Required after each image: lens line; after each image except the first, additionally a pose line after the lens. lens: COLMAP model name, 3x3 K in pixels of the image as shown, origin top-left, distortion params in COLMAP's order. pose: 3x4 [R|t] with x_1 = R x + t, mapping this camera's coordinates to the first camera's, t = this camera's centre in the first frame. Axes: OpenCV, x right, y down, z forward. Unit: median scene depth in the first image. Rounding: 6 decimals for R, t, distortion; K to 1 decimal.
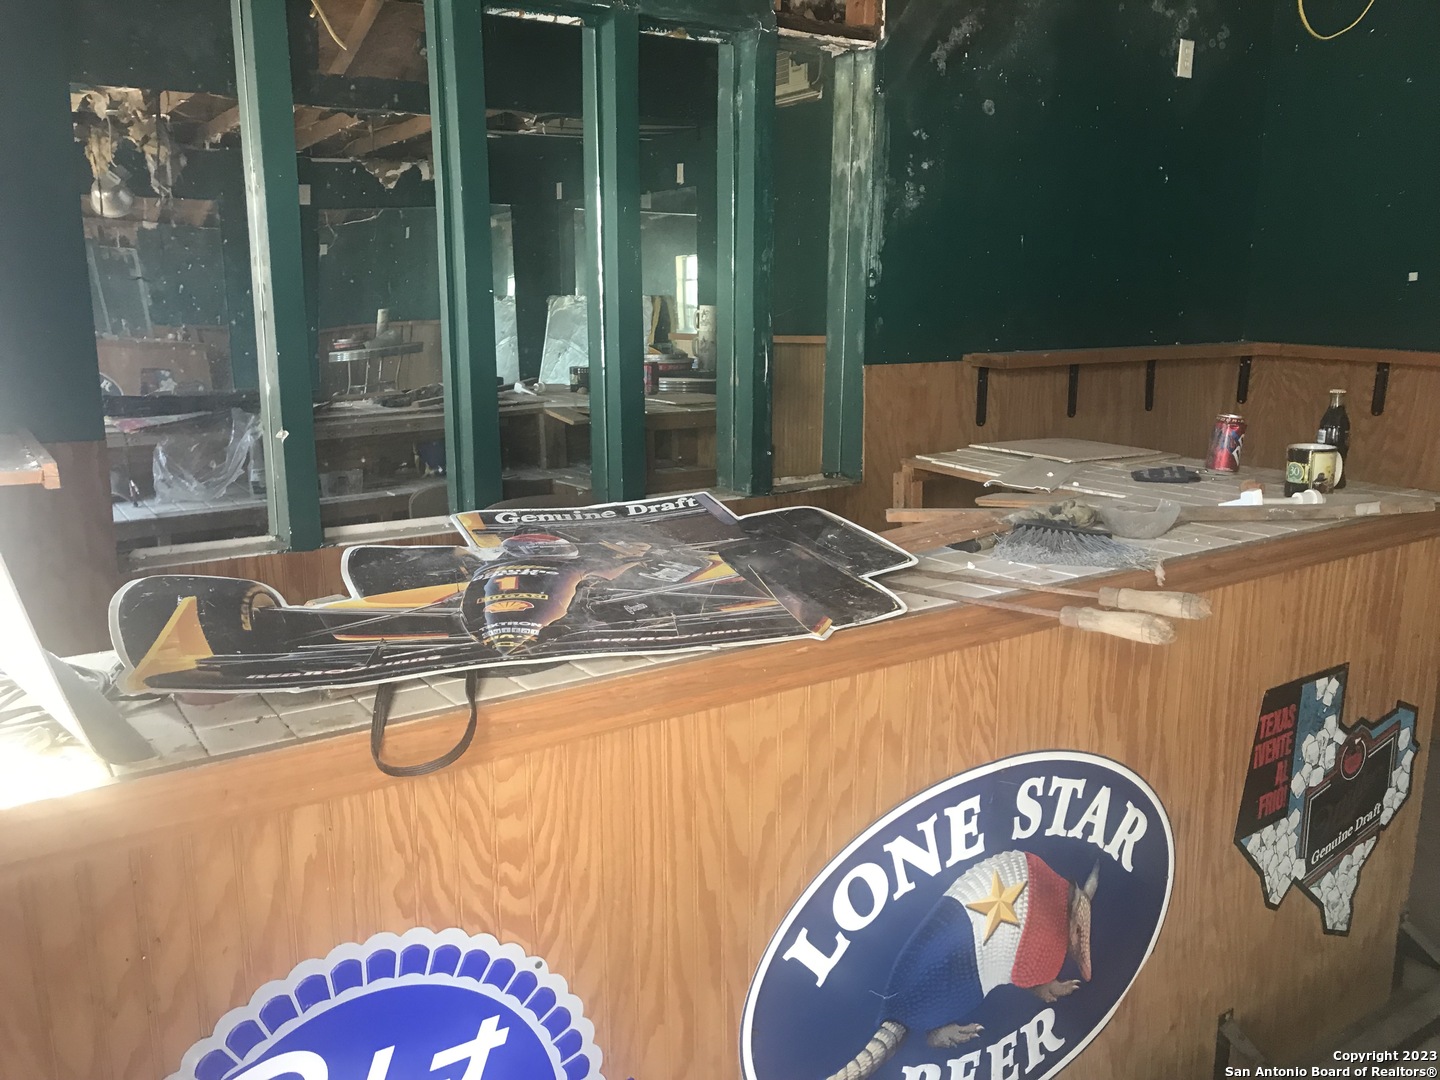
lens RADIAL K [[1188.1, 0, 715.8], [0, 1188.1, 533.2], [0, 0, 1]] dist [0.017094, -0.001917]
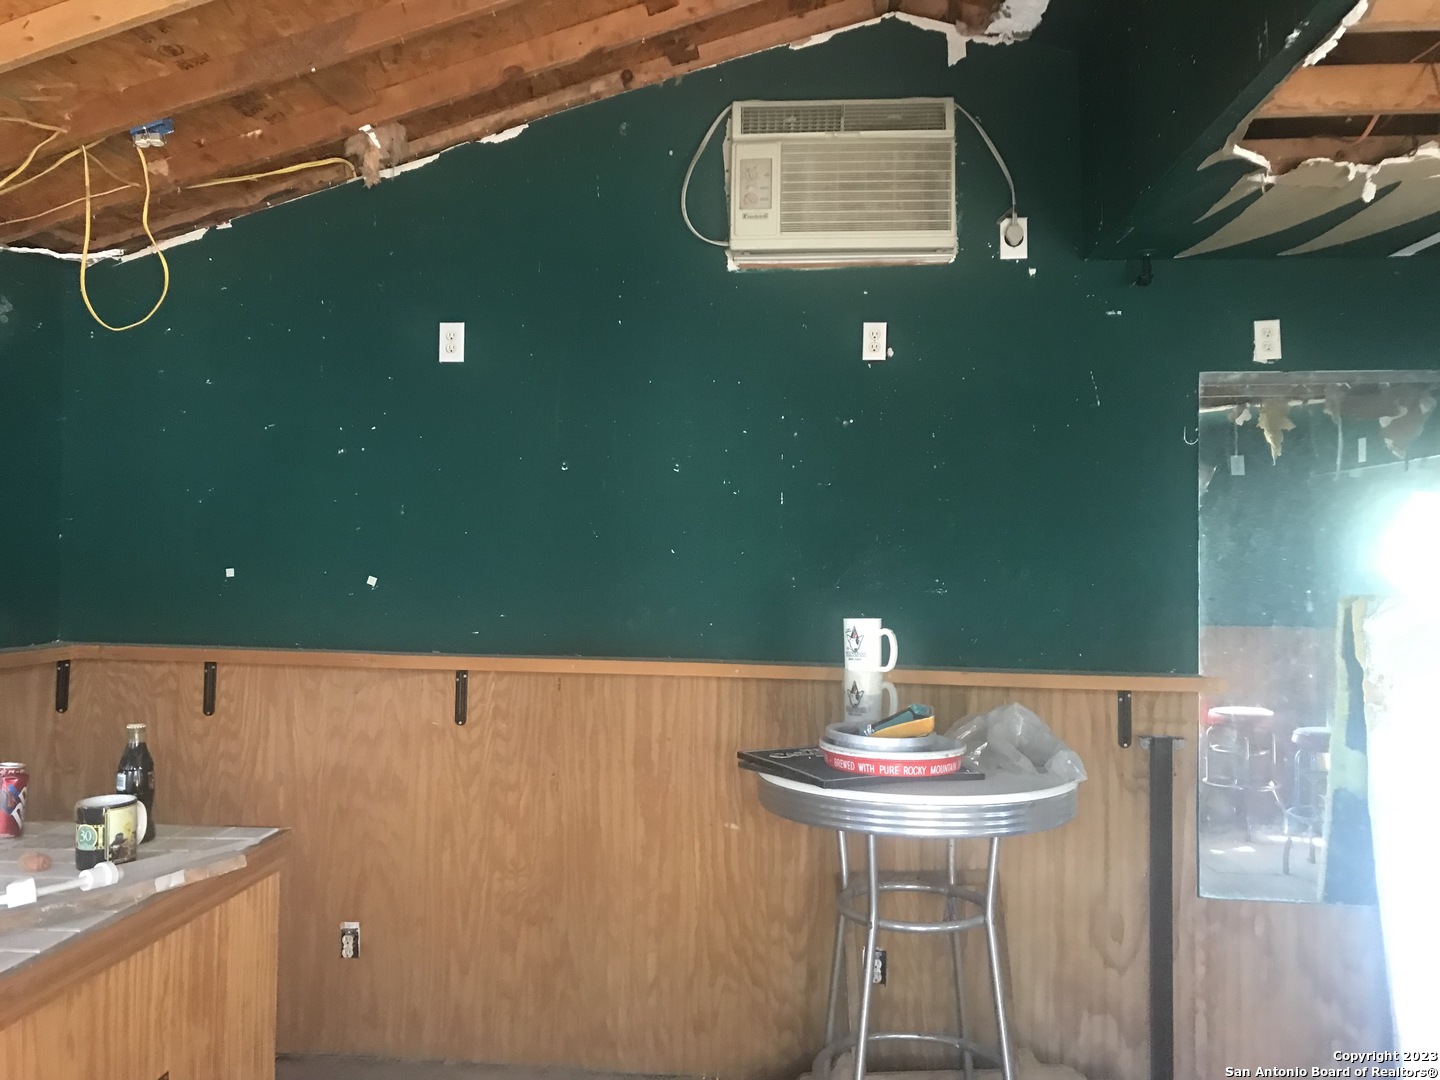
lens RADIAL K [[1188.1, 0, 717.9], [0, 1188.1, 540.3], [0, 0, 1]] dist [0.017094, -0.001917]
pose [[0.631212, 0.016281, 0.775439, 0.126779], [0.151914, 0.977820, -0.144188, -0.065699], [-0.760588, 0.208813, 0.614739, 0.140895]]
